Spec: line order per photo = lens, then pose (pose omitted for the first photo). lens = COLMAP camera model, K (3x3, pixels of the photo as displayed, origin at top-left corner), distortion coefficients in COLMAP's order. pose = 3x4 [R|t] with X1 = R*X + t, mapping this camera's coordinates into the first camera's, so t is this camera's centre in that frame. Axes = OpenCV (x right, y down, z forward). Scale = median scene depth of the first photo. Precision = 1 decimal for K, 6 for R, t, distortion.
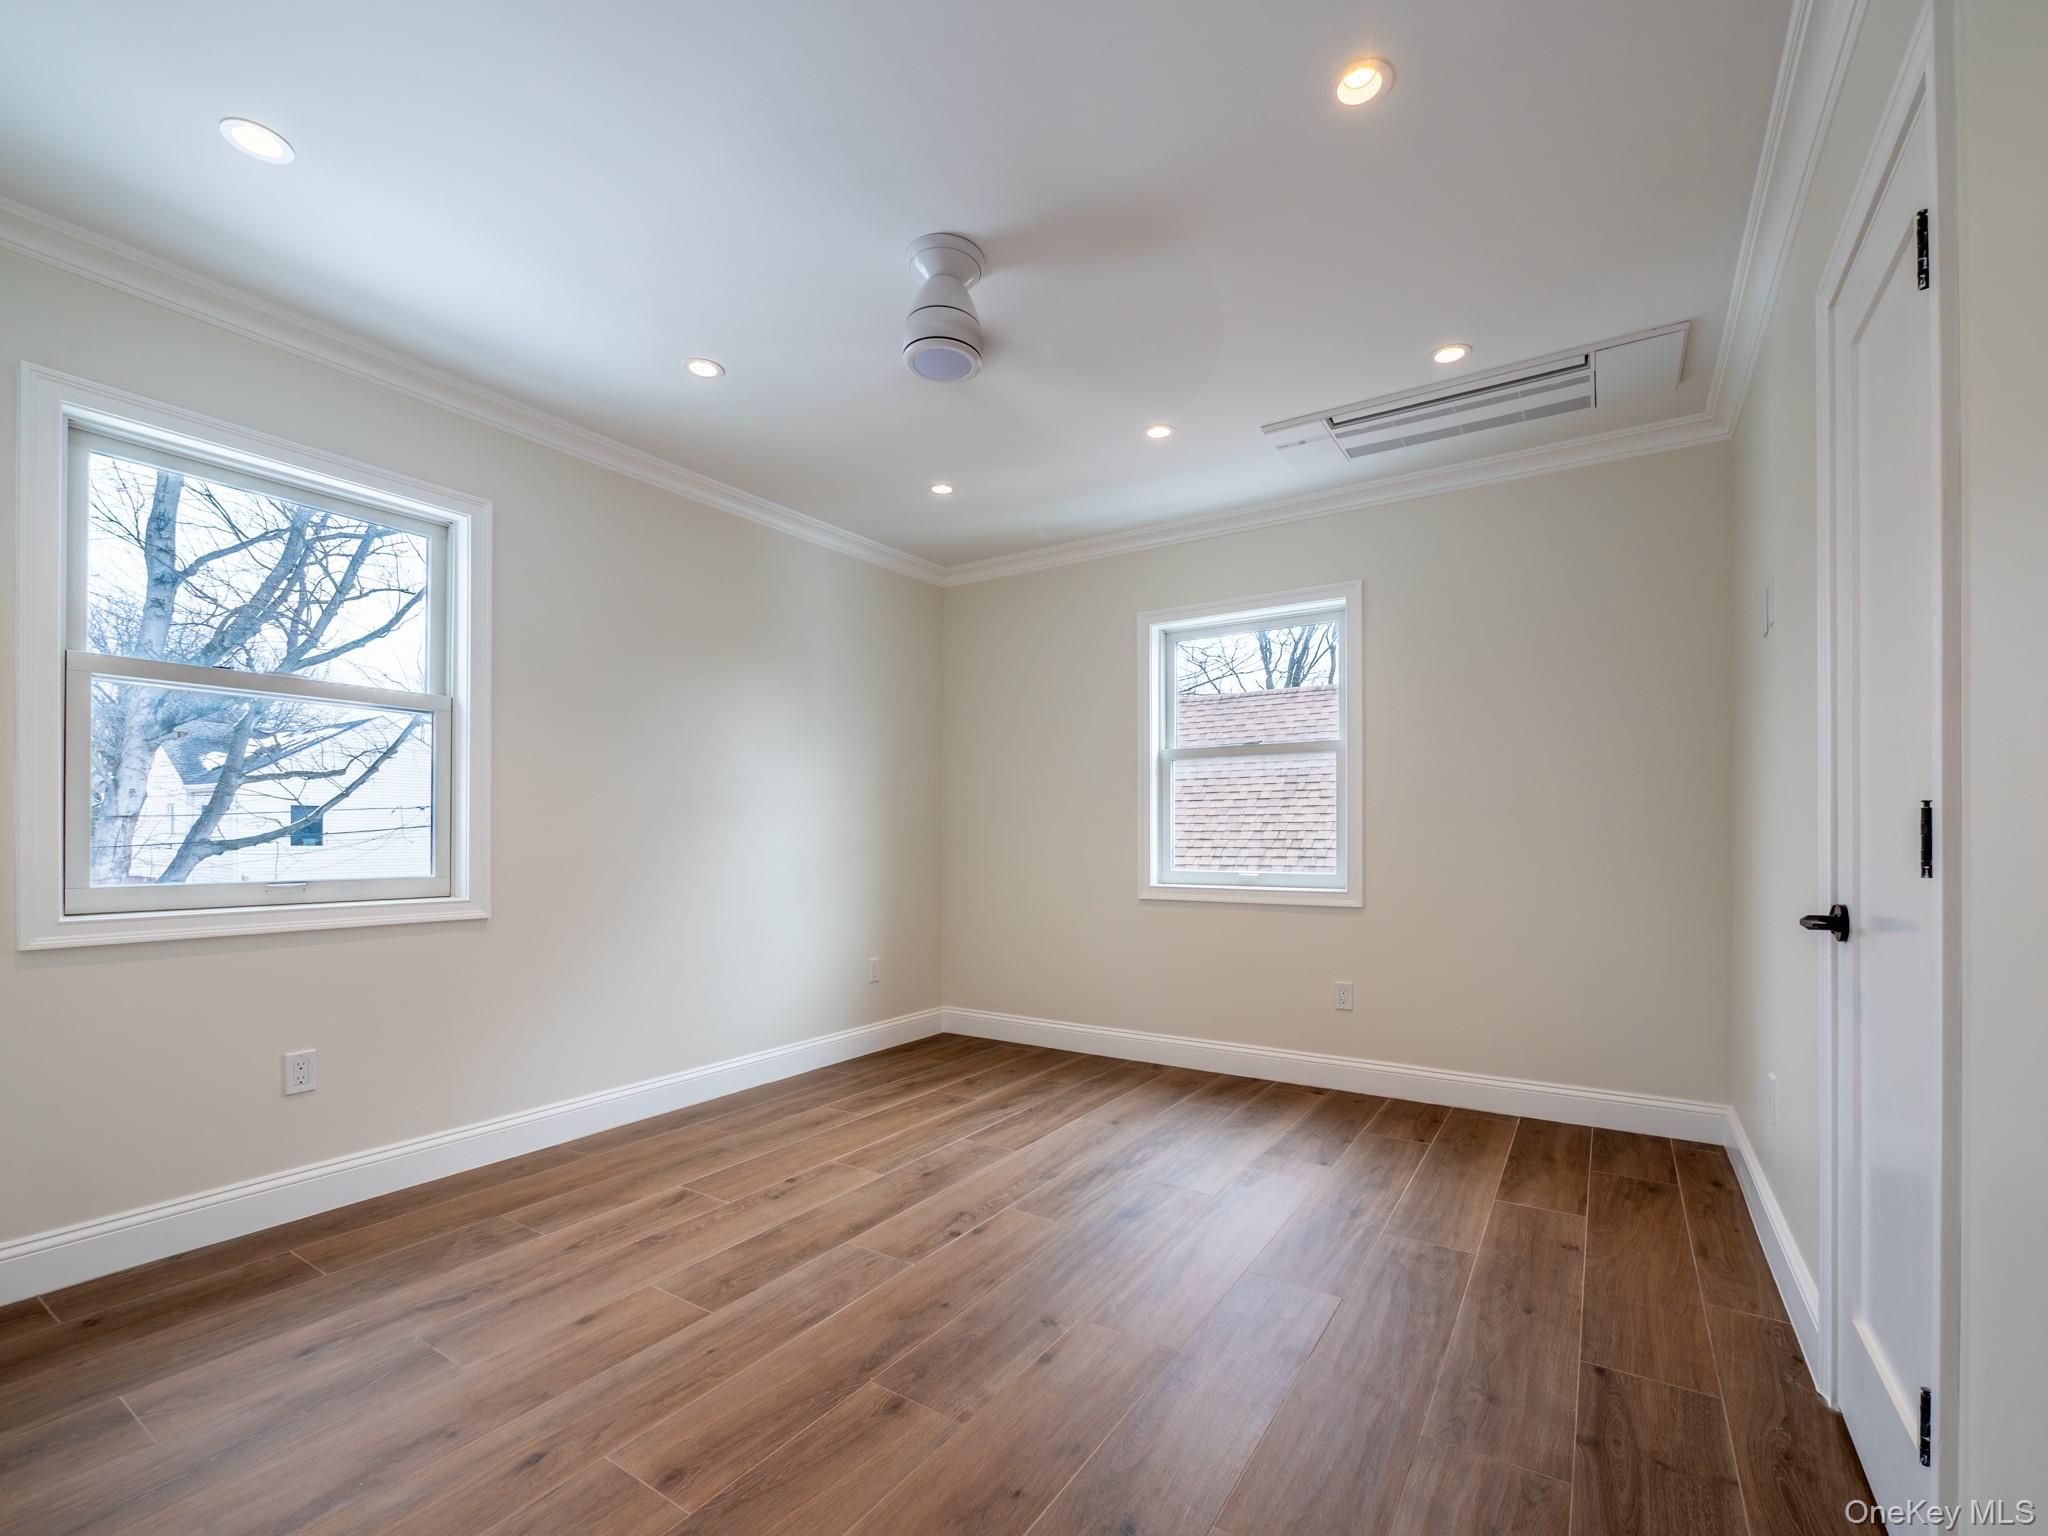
lens RADIAL K [[881.9, 0, 1026.2], [0, 881.9, 765.9], [0, 0, 1]] dist [-0.003518, -0.000185]
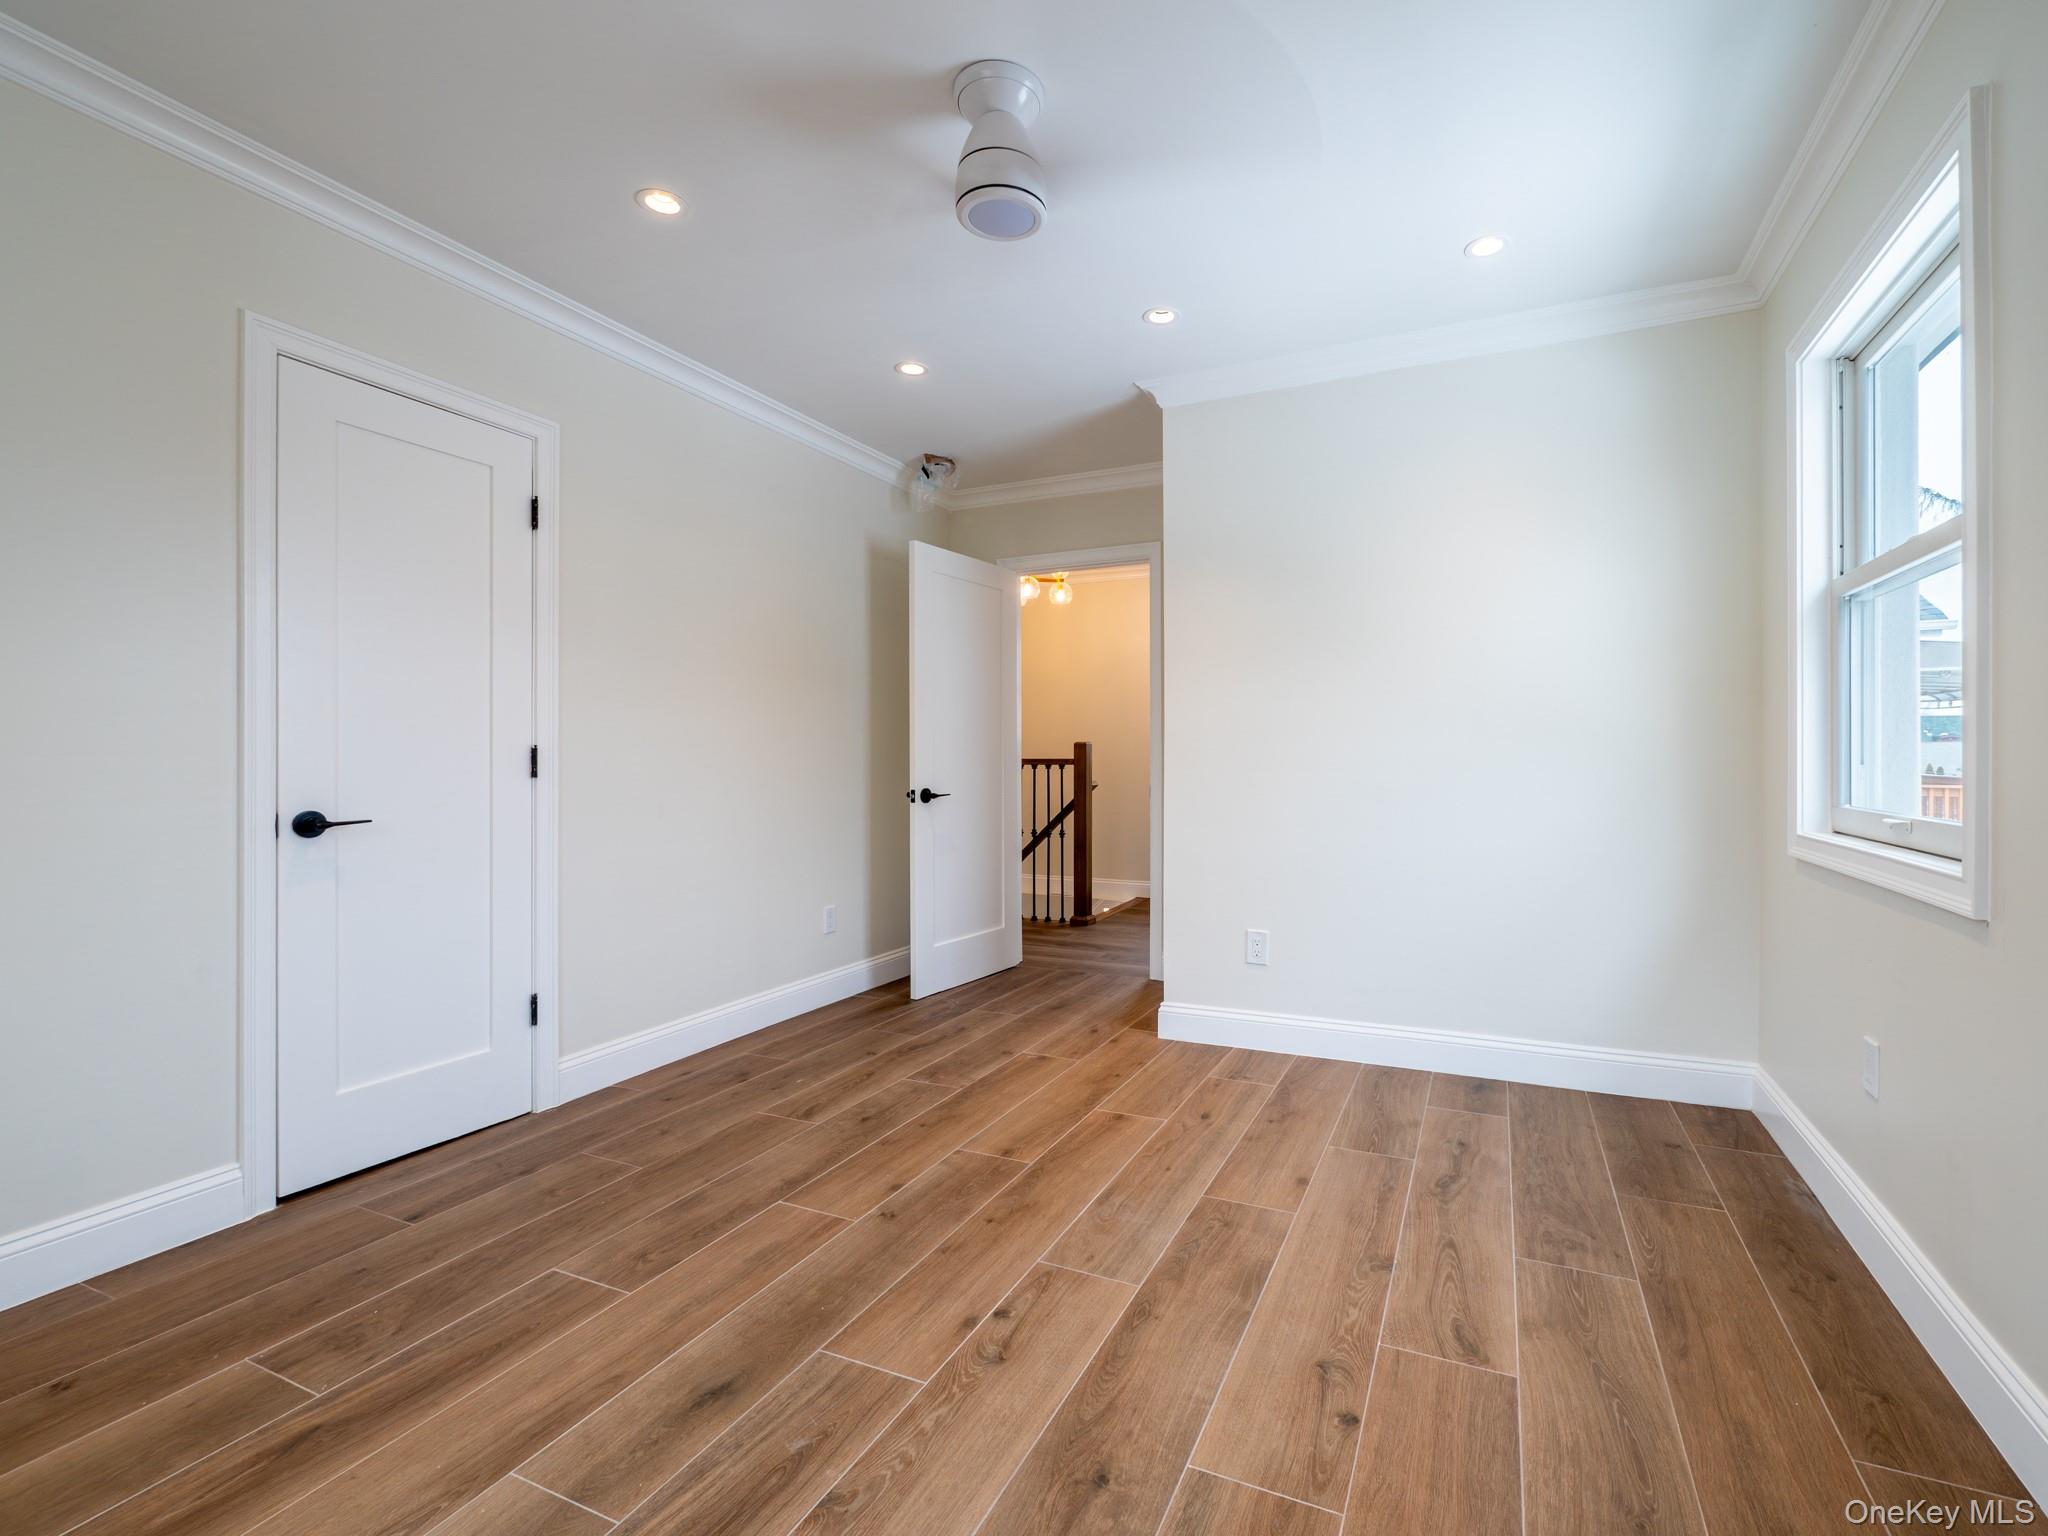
lens RADIAL K [[881.9, 0, 1028.4], [0, 881.9, 767.3], [0, 0, 1]] dist [-0.003518, -0.000185]
pose [[-0.996023, 0.003882, -0.089008, -0.045755], [0.009828, 0.997741, -0.066458, 0.154250], [0.088549, -0.067069, -0.993811, 1.922656]]
